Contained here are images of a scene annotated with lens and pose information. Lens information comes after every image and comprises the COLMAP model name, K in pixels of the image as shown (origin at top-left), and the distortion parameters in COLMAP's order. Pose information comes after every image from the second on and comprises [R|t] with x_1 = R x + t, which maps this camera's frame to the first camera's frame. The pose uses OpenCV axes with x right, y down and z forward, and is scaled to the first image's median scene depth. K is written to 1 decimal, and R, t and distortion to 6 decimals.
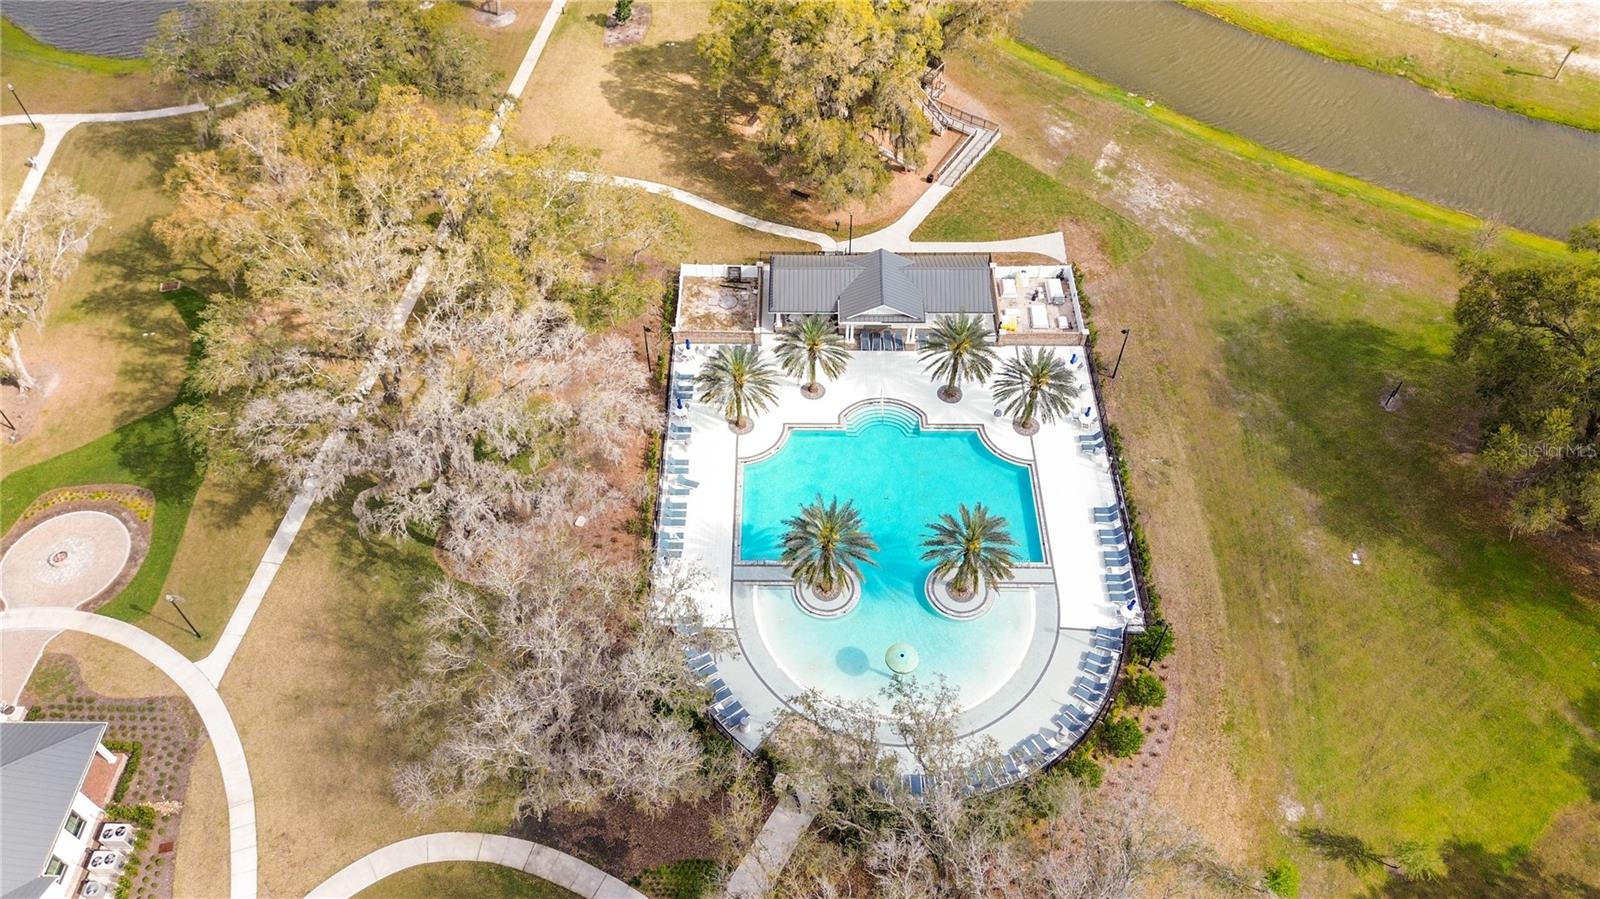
lens RADIAL K [[1111.9, 0, 800.0], [0, 1111.9, 449.5], [0, 0, 1]] dist [0.103863, -0.204829]
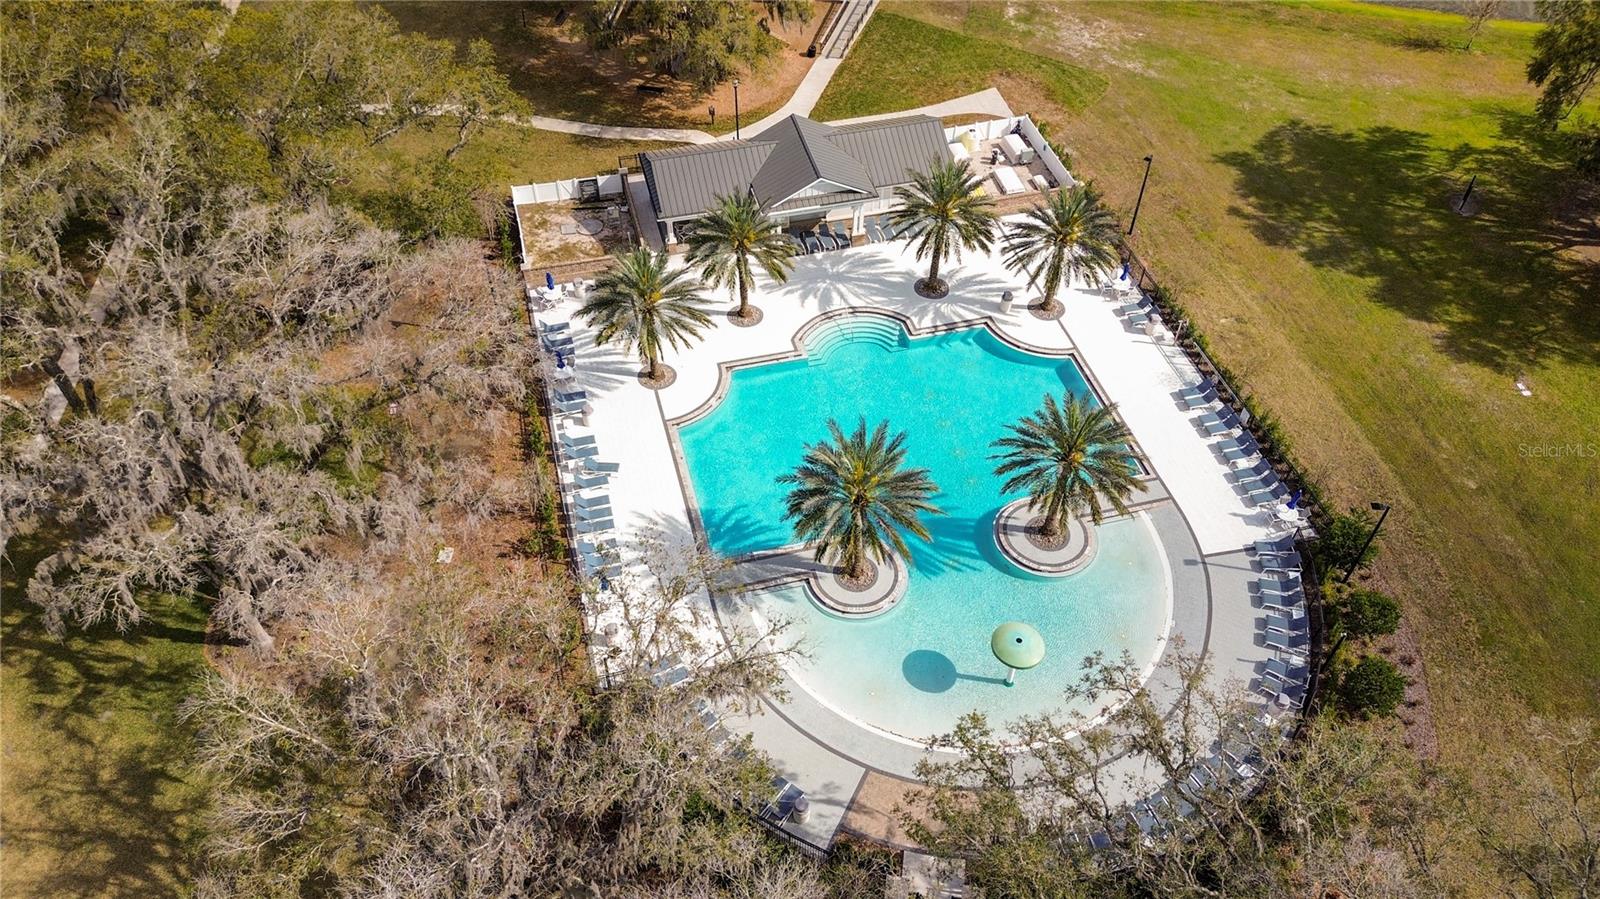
lens RADIAL K [[1120.1, 0, 800.0], [0, 1120.1, 449.5], [0, 0, 1]] dist [0.053191, -0.052629]
pose [[0.966282, -0.186948, 0.177058, -0.102982], [0.195748, 0.980083, -0.033458, 0.064859], [-0.167277, 0.066989, 0.983632, 0.333707]]
